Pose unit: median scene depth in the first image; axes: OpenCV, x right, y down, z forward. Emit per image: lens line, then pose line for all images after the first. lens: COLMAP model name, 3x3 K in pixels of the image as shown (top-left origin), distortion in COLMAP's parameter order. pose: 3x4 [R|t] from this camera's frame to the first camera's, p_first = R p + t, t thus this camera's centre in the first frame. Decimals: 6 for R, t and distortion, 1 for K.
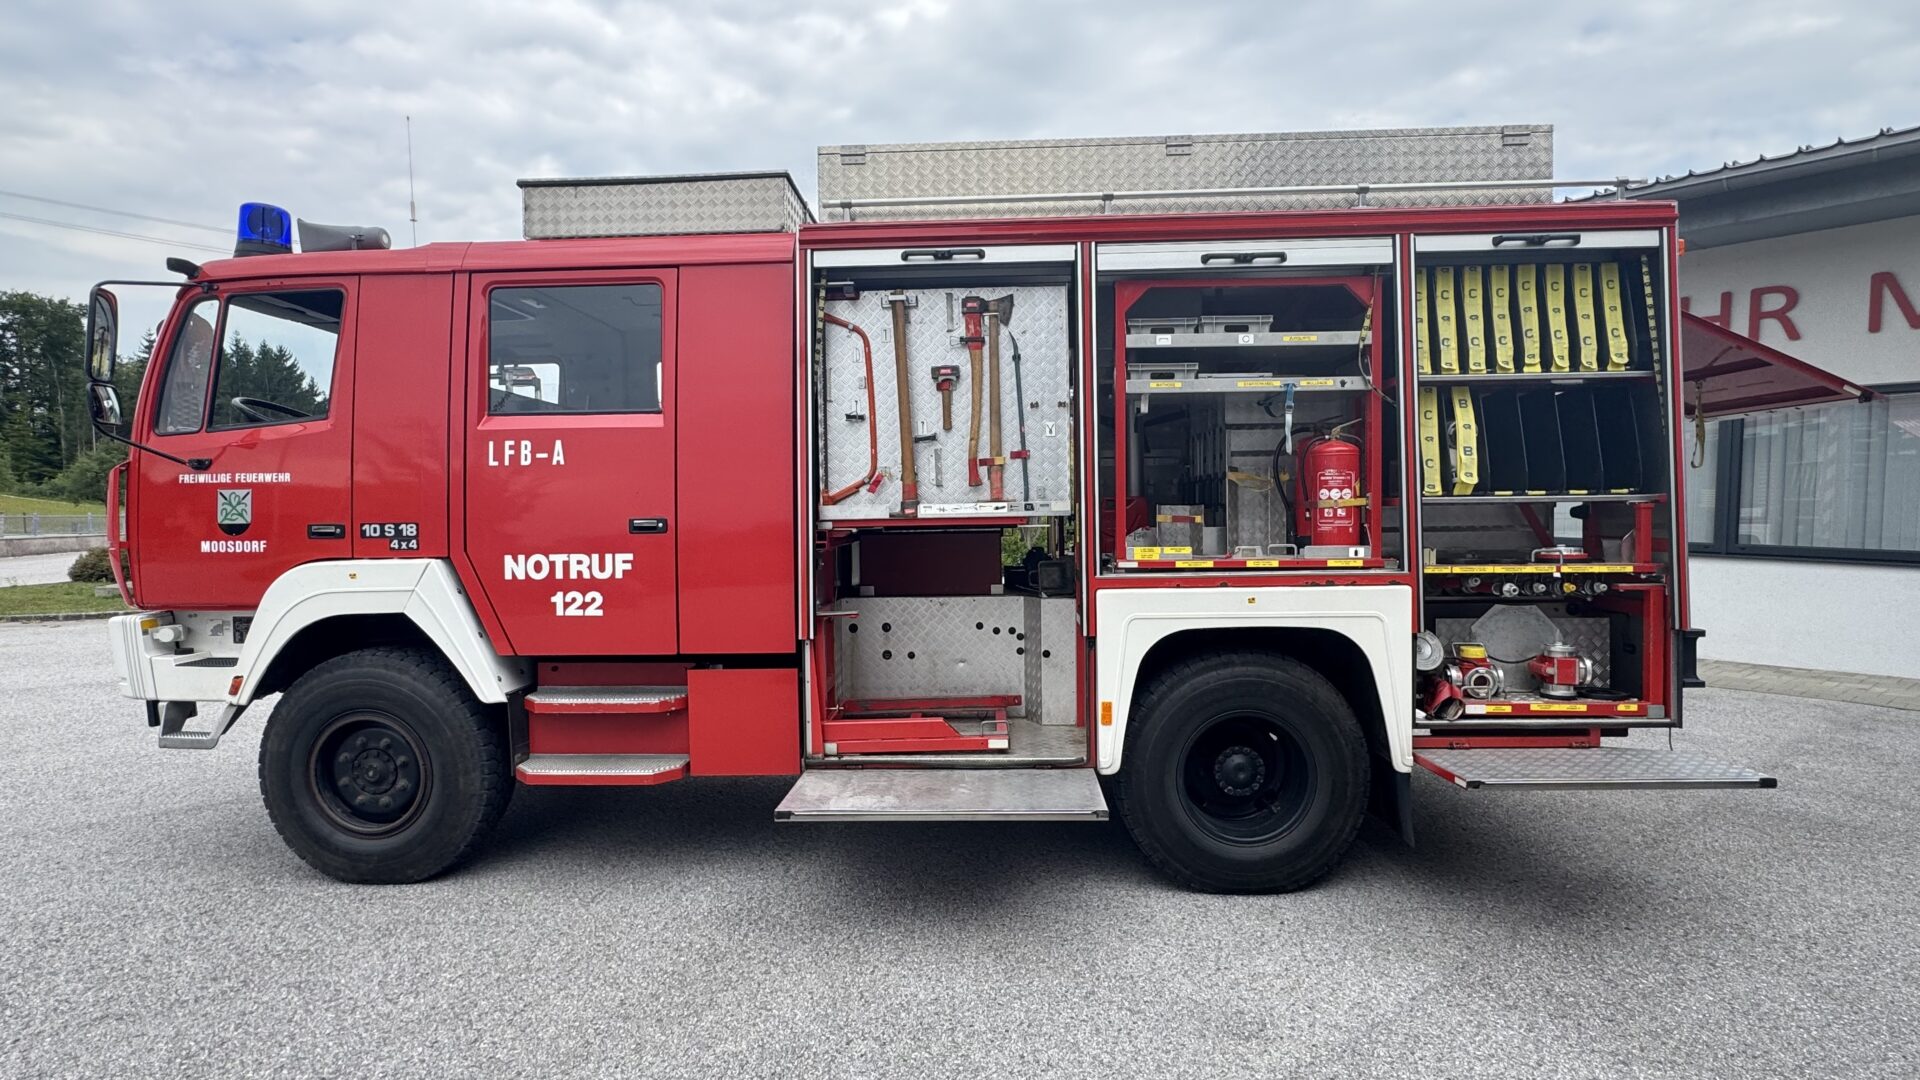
lens RADIAL K [[945.5, 0, 954.0], [0, 945.5, 536.9], [0, 0, 1]] dist [-0.001896, -0.000050]
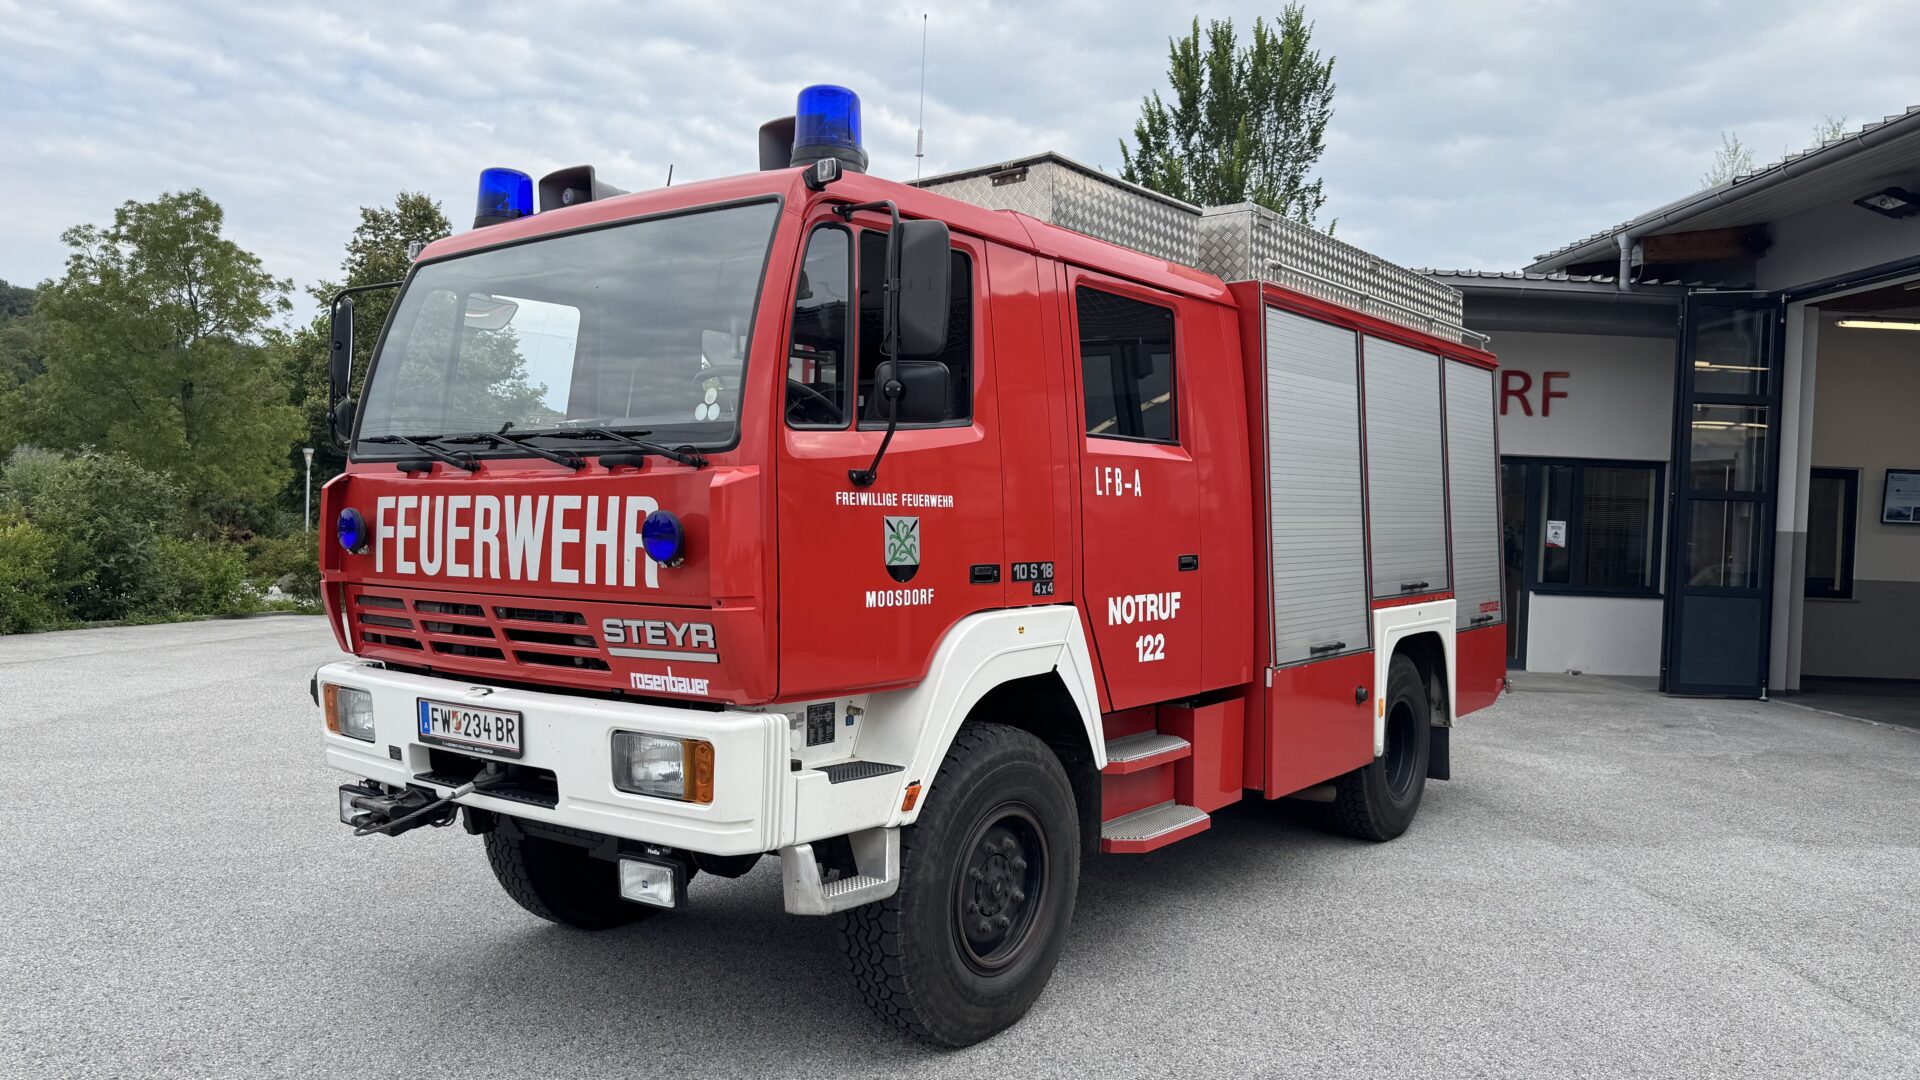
lens RADIAL K [[1345.1, 0, 960.0], [0, 1345.1, 540.0], [0, 0, 1]] dist [0.170339, -0.370105]
pose [[0.568745, 0.003697, 0.822505, -1.582786], [0.006021, 0.999944, -0.008657, -0.024143], [-0.822492, 0.009876, 0.568691, 0.400513]]
